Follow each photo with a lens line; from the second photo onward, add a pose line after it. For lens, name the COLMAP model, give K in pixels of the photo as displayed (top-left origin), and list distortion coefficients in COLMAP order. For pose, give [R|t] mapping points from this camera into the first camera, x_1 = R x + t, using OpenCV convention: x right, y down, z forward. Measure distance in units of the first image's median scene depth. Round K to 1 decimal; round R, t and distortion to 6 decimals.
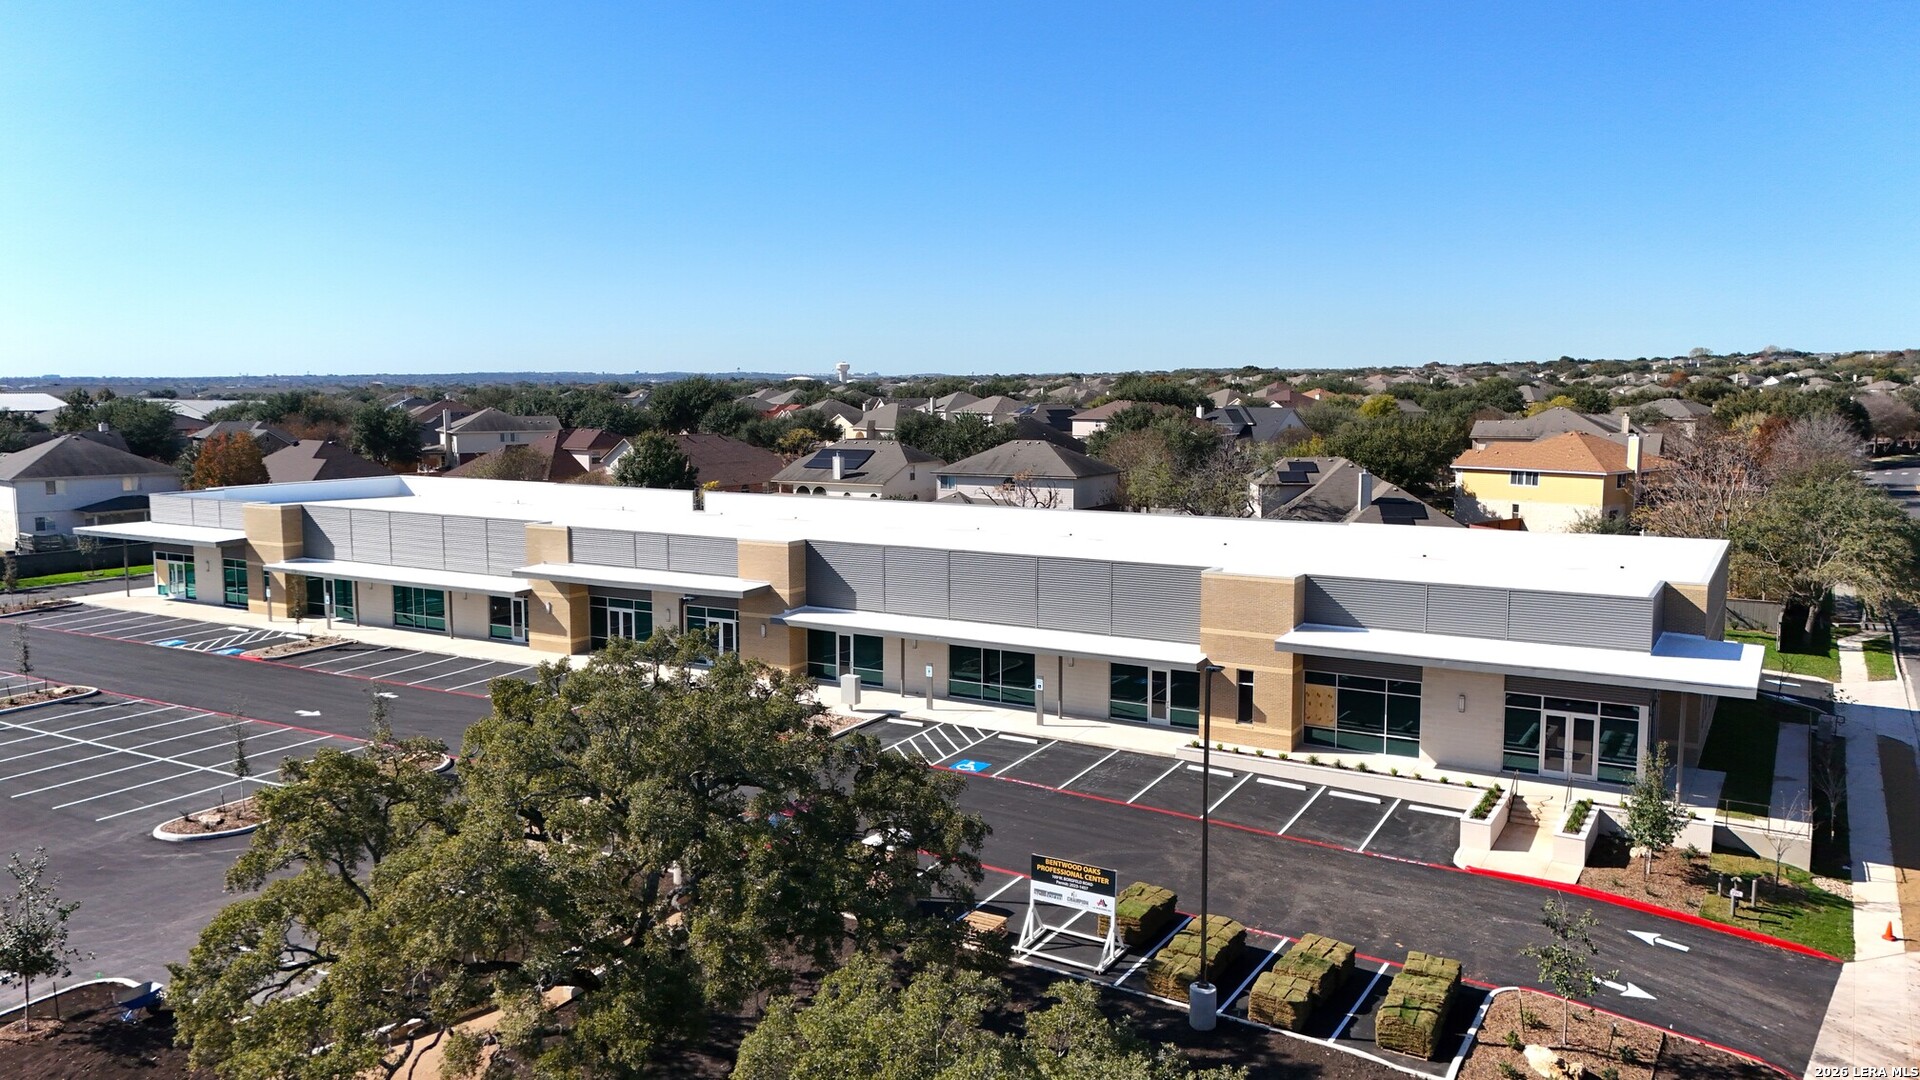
lens RADIAL K [[1402.2, 0, 964.1], [0, 1402.2, 525.6], [0, 0, 1]] dist [0.080915, -0.067487]
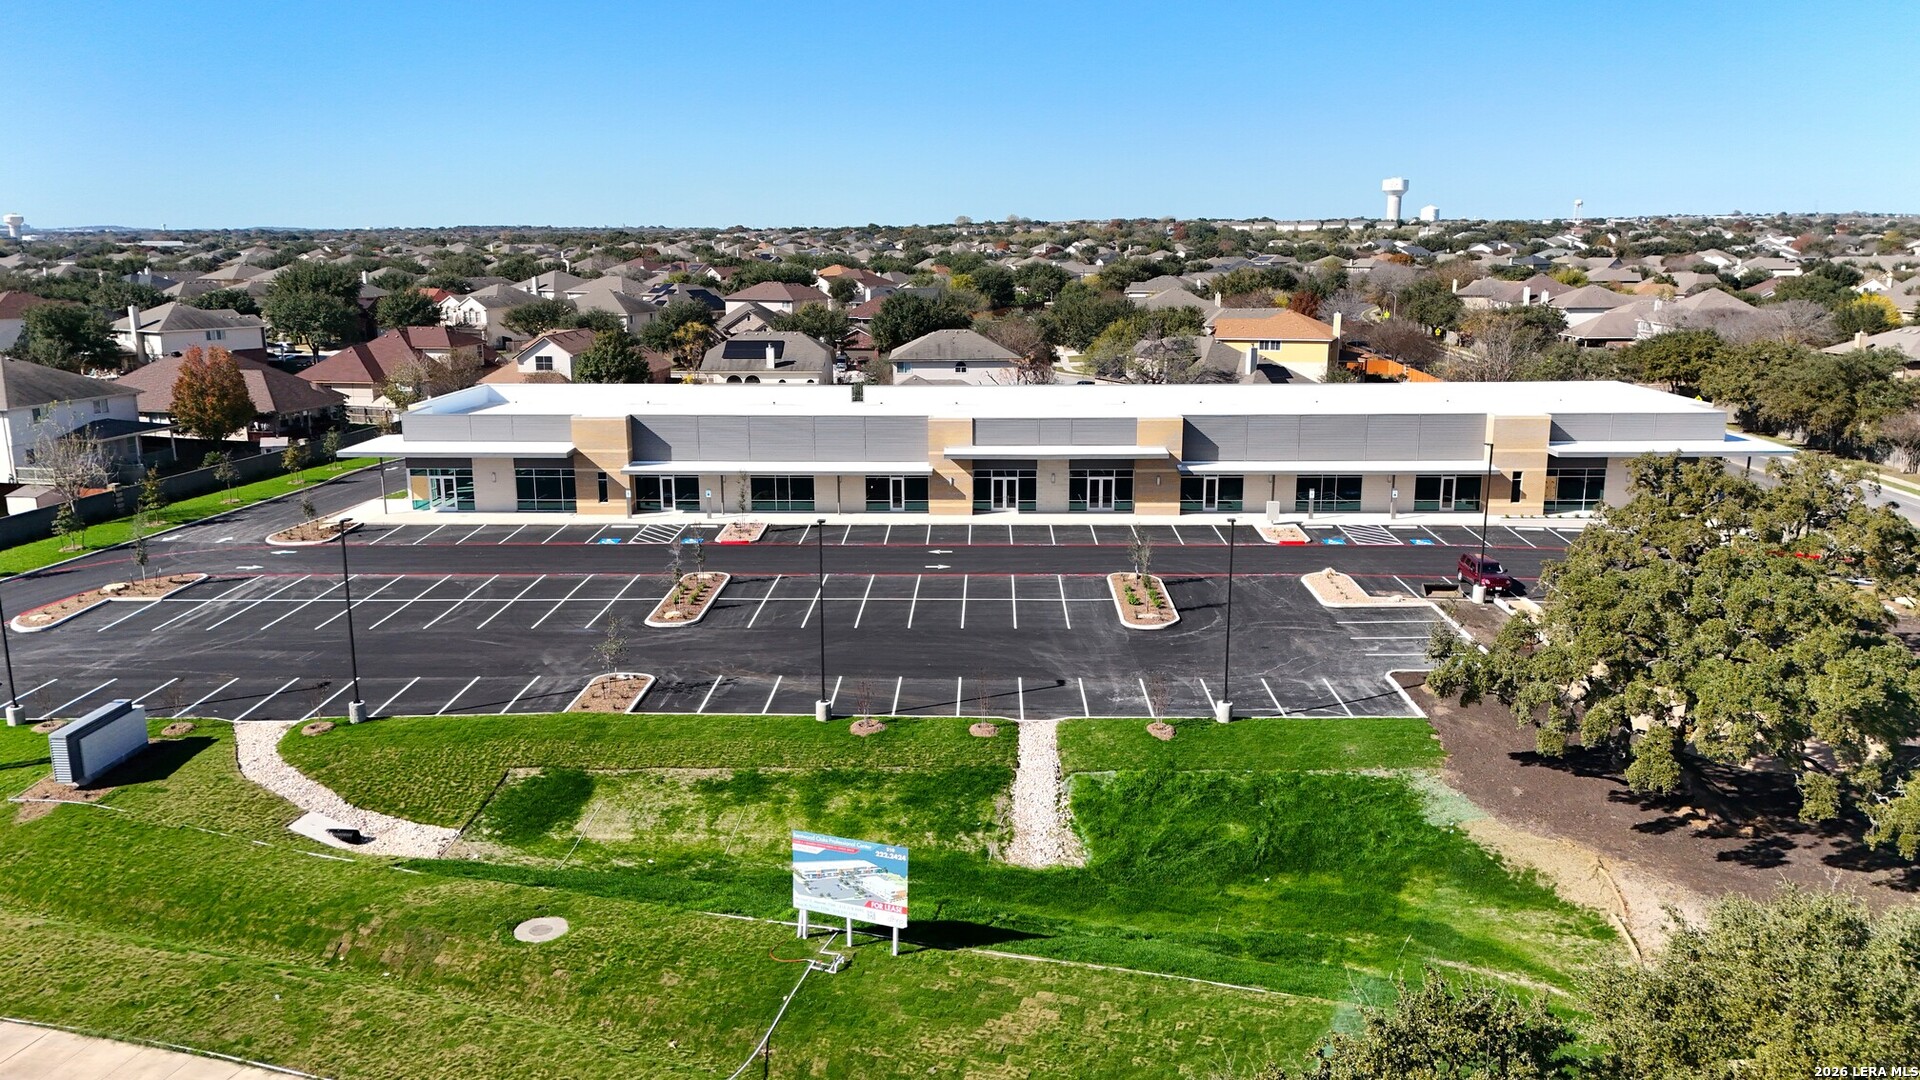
lens RADIAL K [[1402.2, 0, 960.8], [0, 1402.2, 536.9], [0, 0, 1]] dist [0.080915, -0.067487]
pose [[0.871286, -0.103852, 0.479662, -1.010532], [0.052443, 0.991460, 0.119401, -0.049669], [-0.487966, -0.078878, 0.869291, -0.146192]]
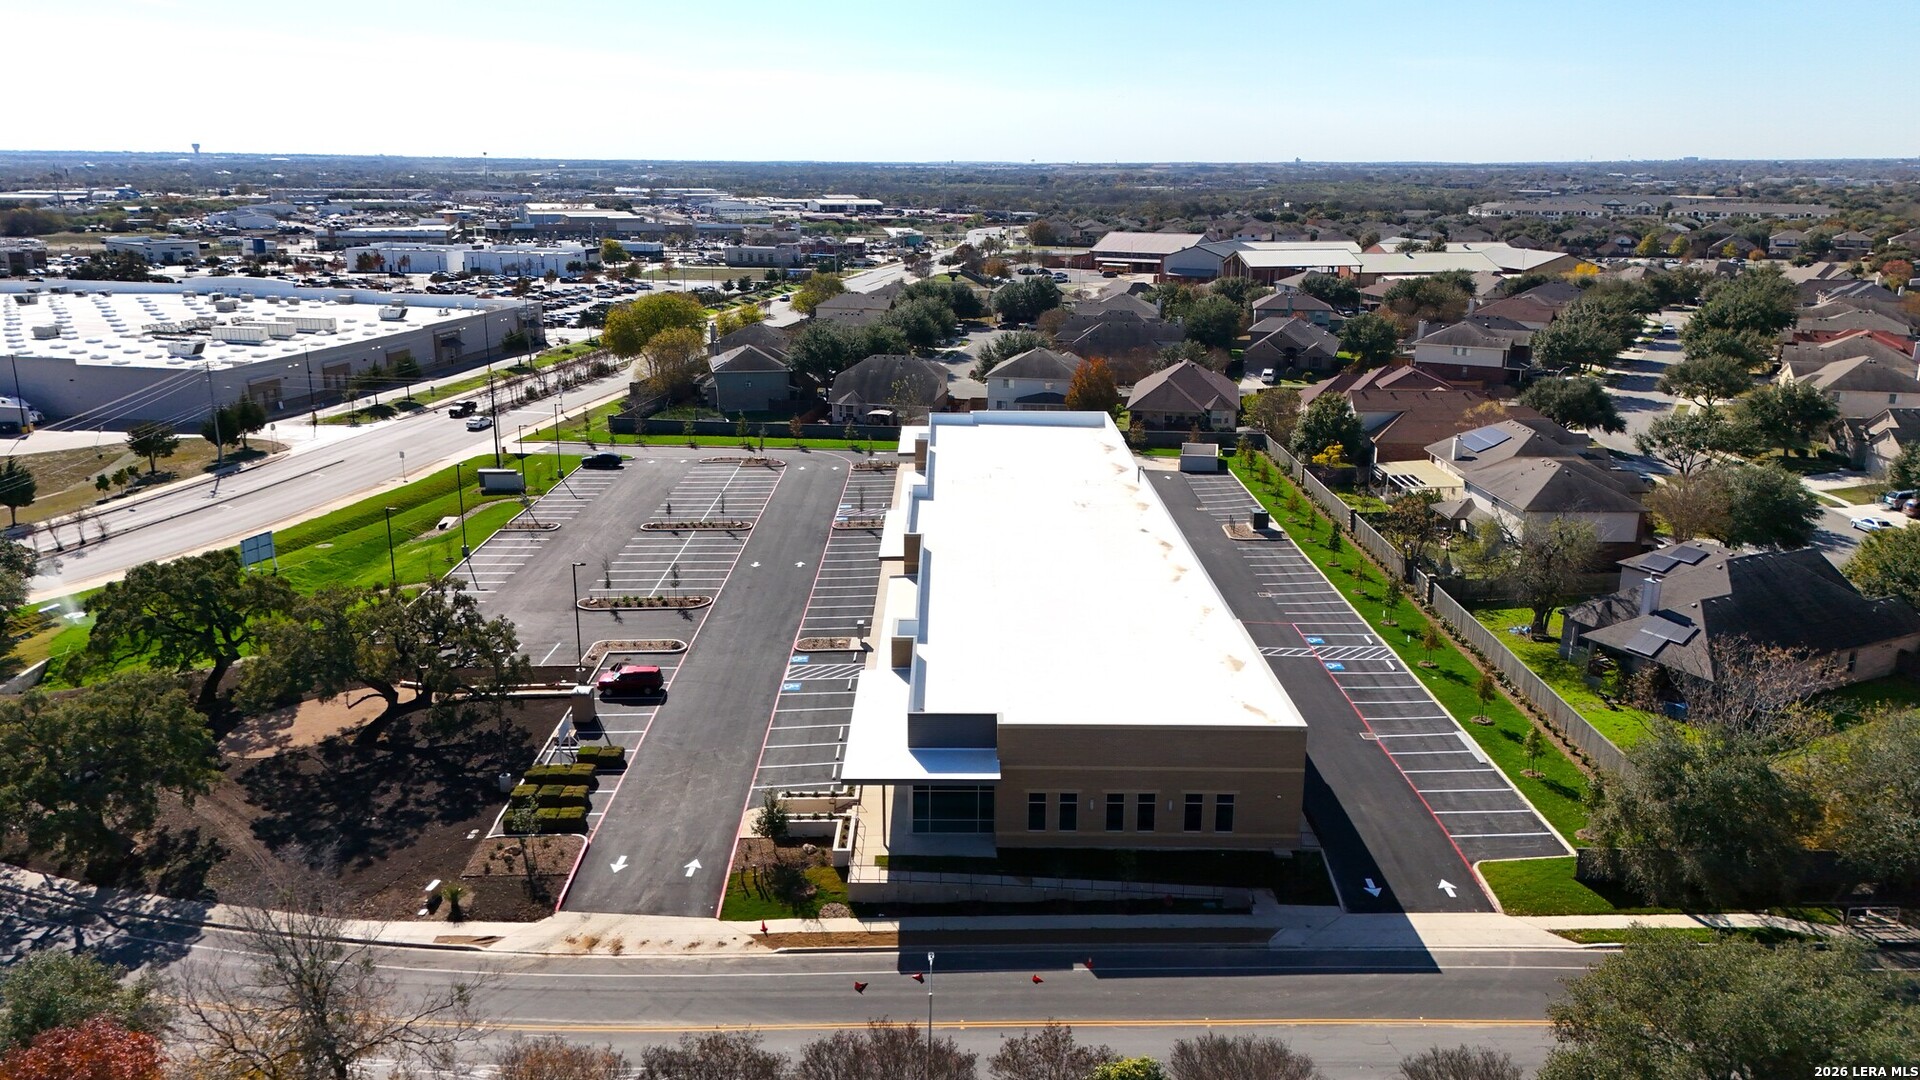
lens RADIAL K [[1402.2, 0, 969.2], [0, 1402.2, 541.3], [0, 0, 1]] dist [0.080915, -0.067487]
pose [[0.517259, 0.226343, -0.825355, 1.239390], [-0.092706, 0.973537, 0.208880, -0.320086], [0.850793, -0.031529, 0.524555, 0.212680]]
